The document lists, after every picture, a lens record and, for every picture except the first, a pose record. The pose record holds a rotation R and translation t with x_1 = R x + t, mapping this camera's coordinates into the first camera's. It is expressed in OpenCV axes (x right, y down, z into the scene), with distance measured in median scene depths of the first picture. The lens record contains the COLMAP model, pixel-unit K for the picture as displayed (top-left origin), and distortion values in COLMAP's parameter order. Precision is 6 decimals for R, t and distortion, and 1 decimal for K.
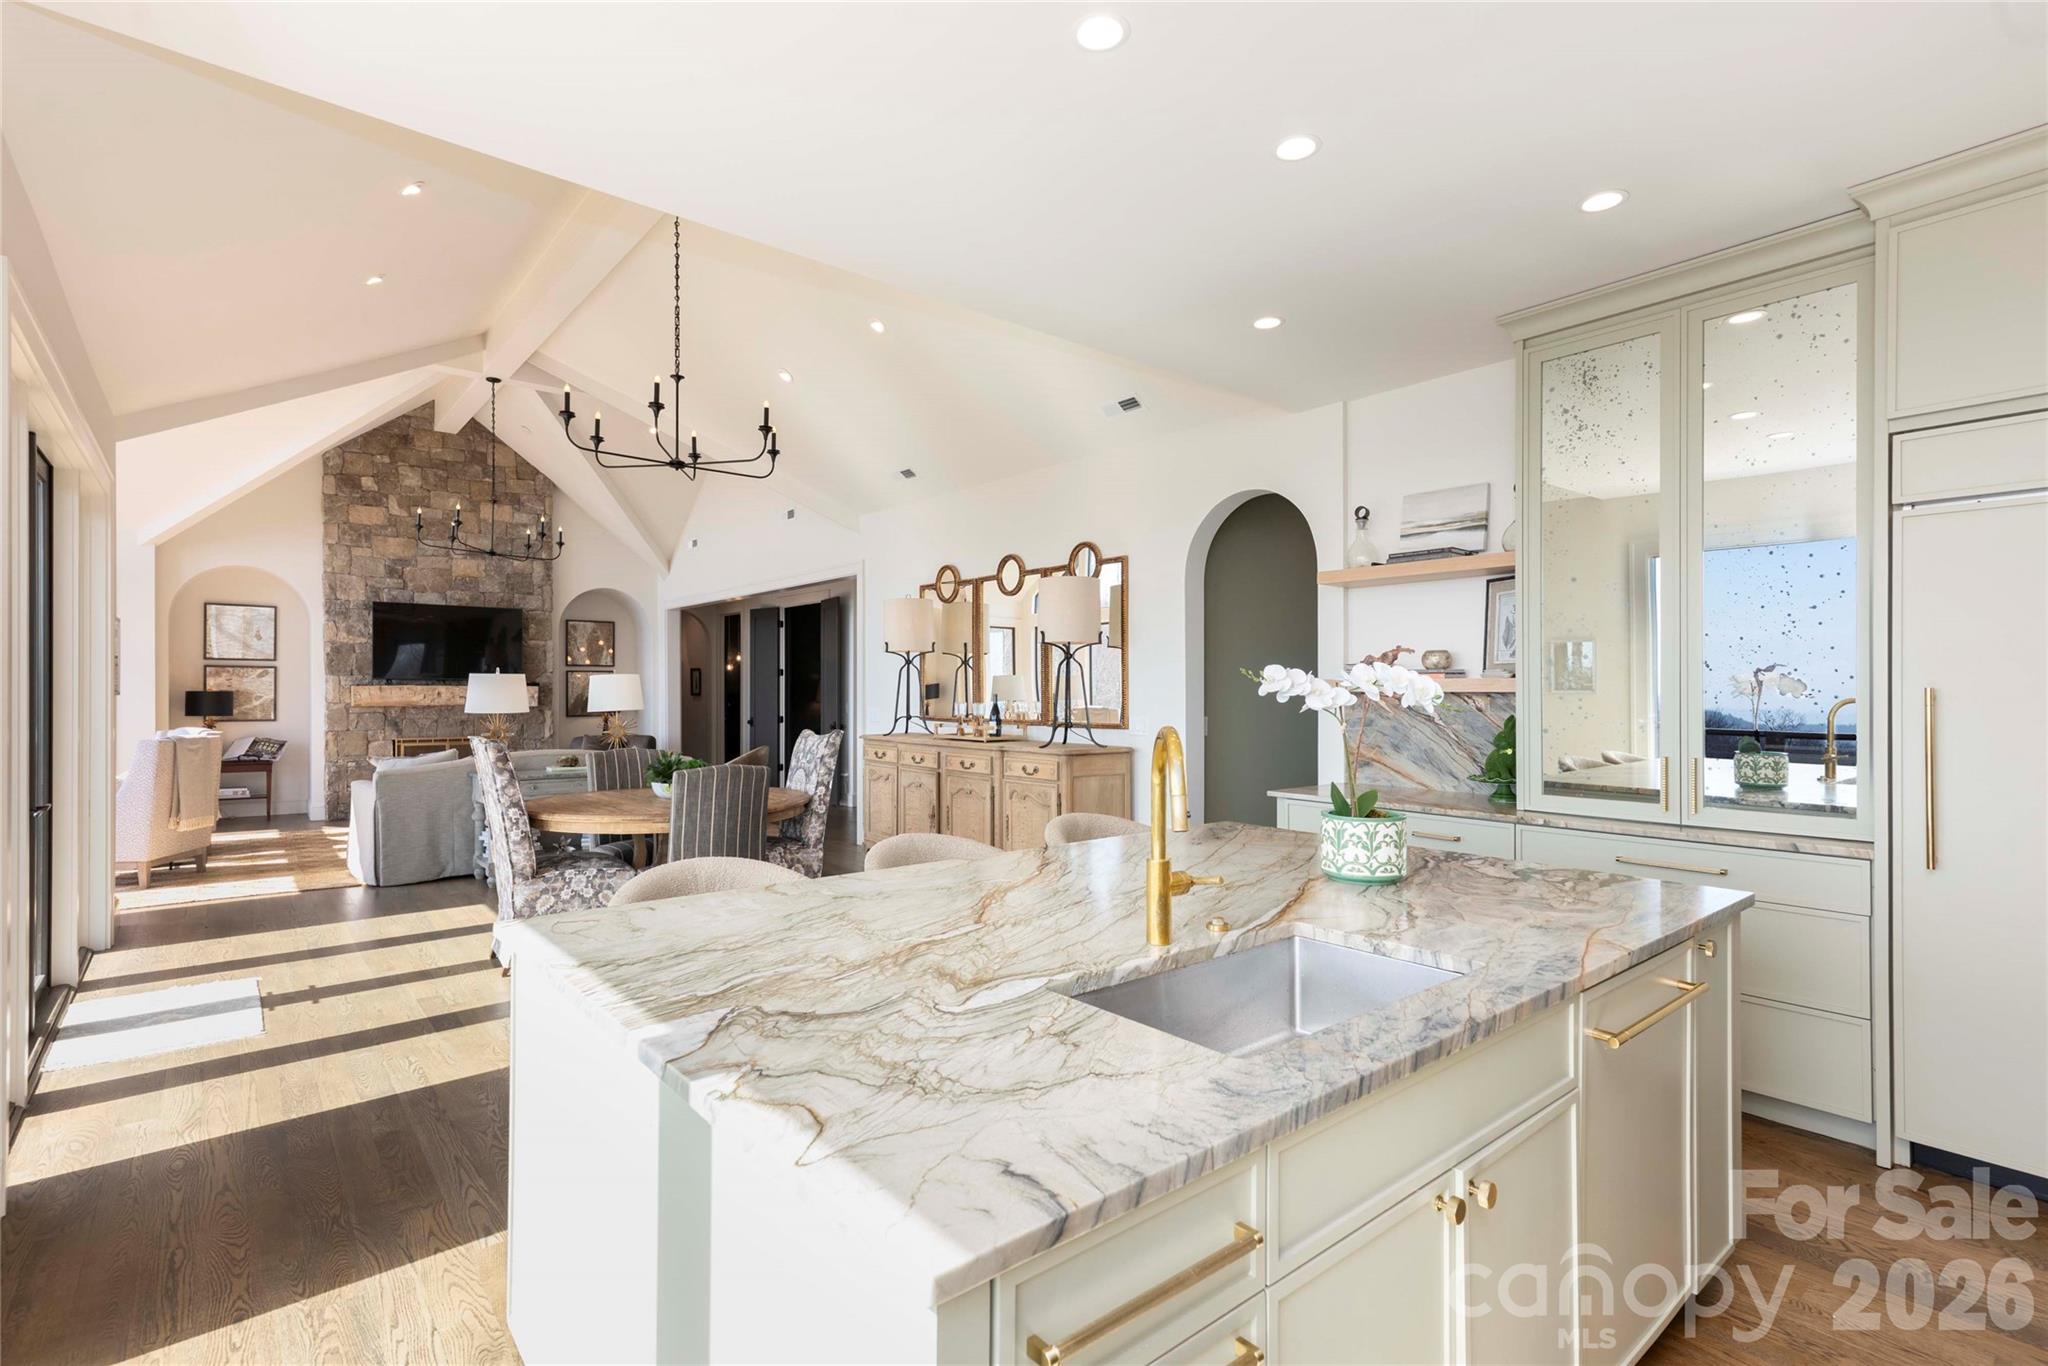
lens RADIAL K [[970.0, 0, 1025.3], [0, 970.0, 686.9], [0, 0, 1]] dist [0.012707, 0.002203]
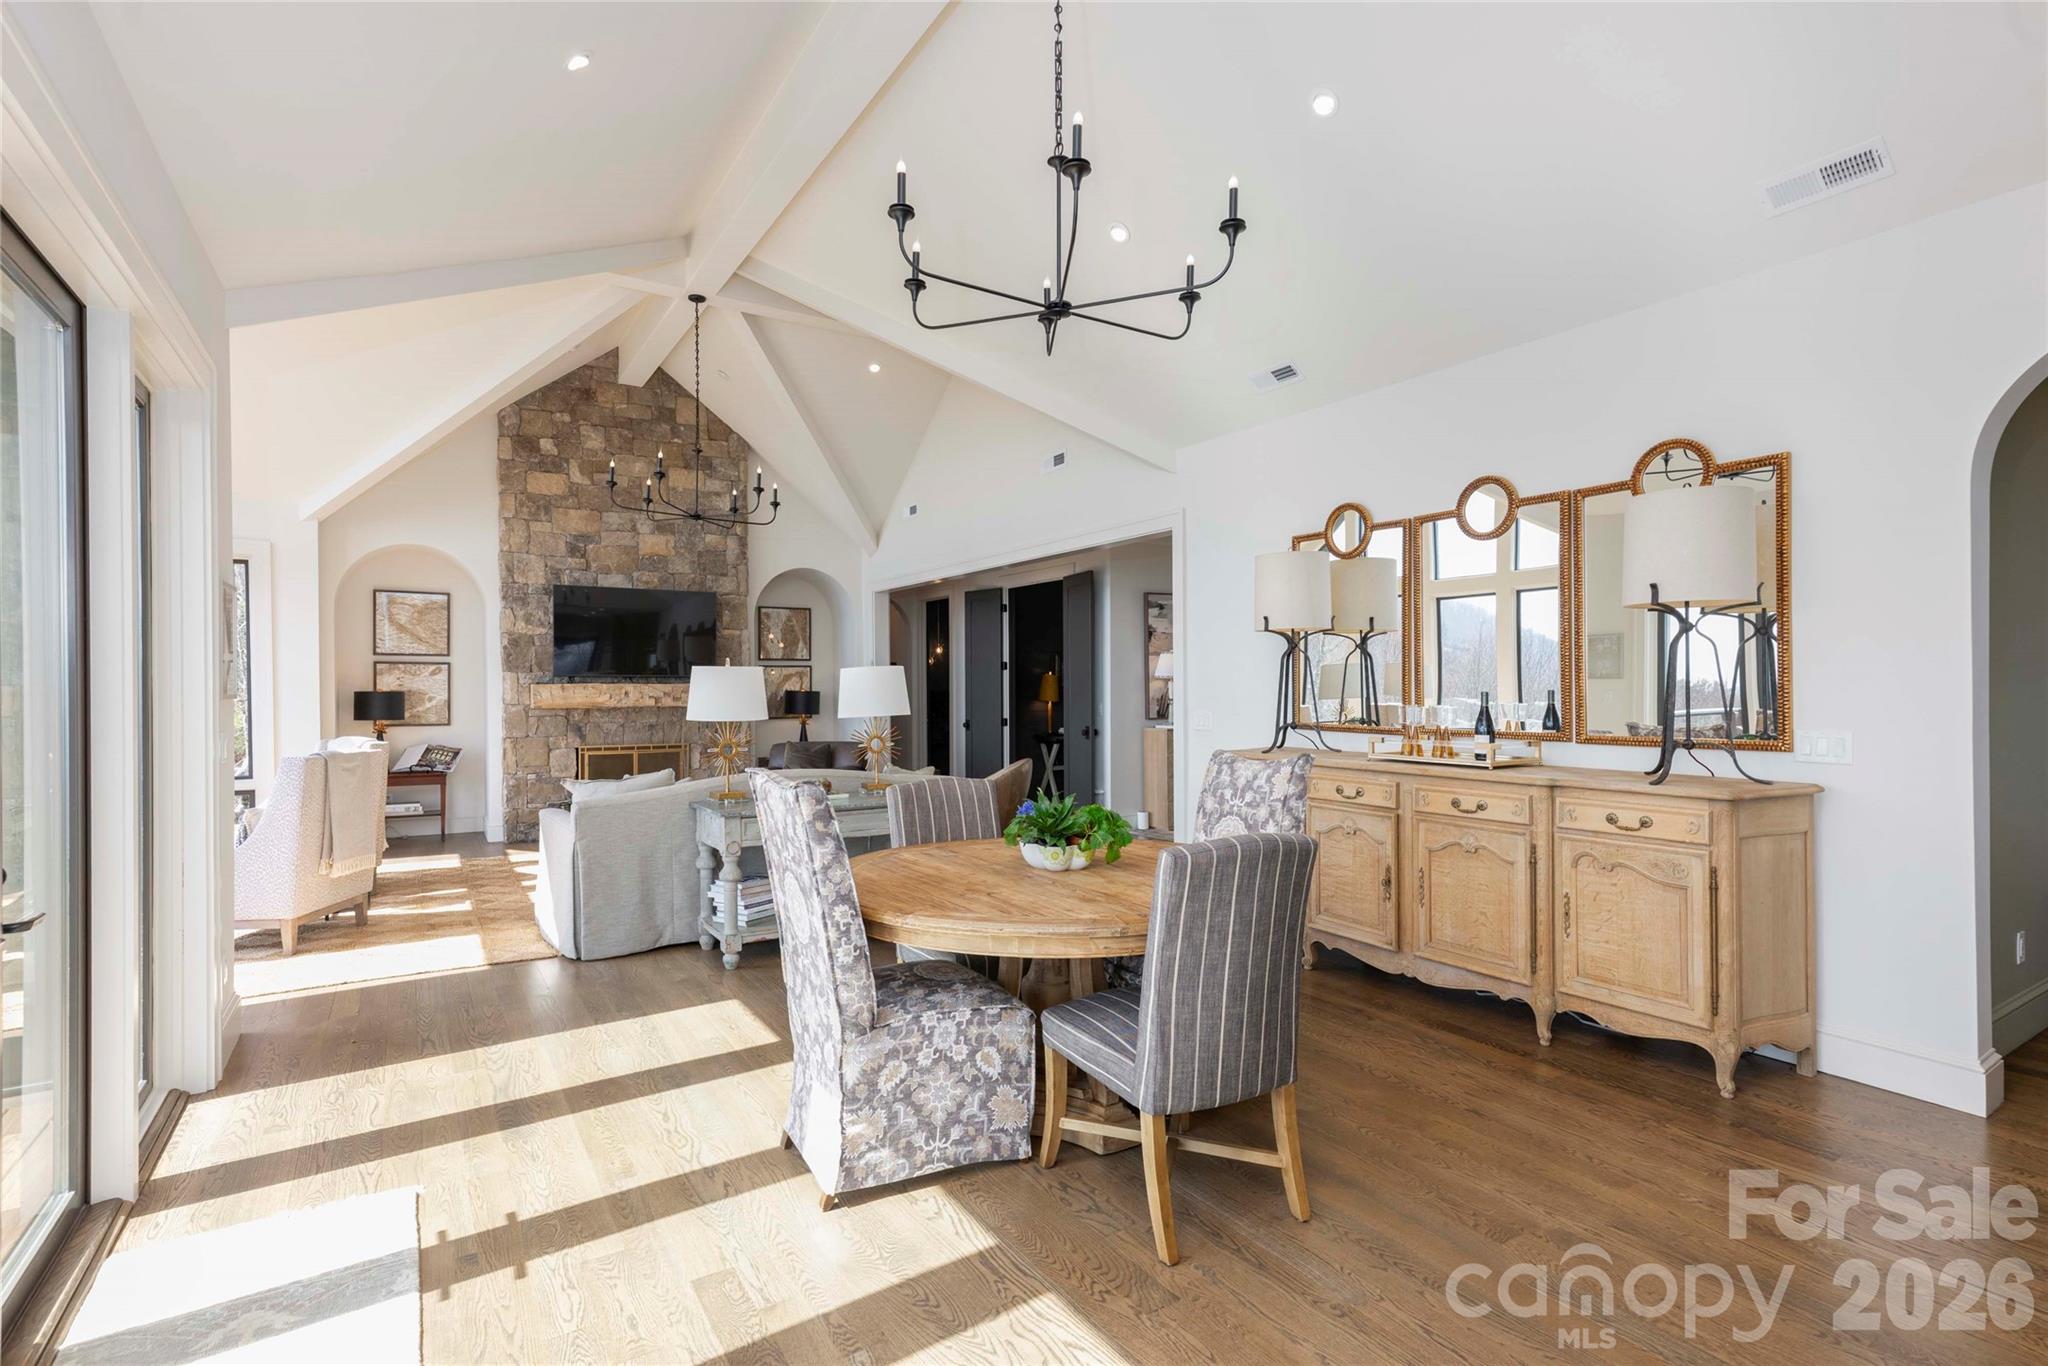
lens RADIAL K [[970.0, 0, 1031.0], [0, 970.0, 687.1], [0, 0, 1]] dist [0.012707, 0.002203]
pose [[0.993058, -0.004538, -0.117542, -0.225487], [0.005059, 0.999979, 0.004136, 0.000028], [0.117521, -0.004702, 0.993059, 0.298710]]
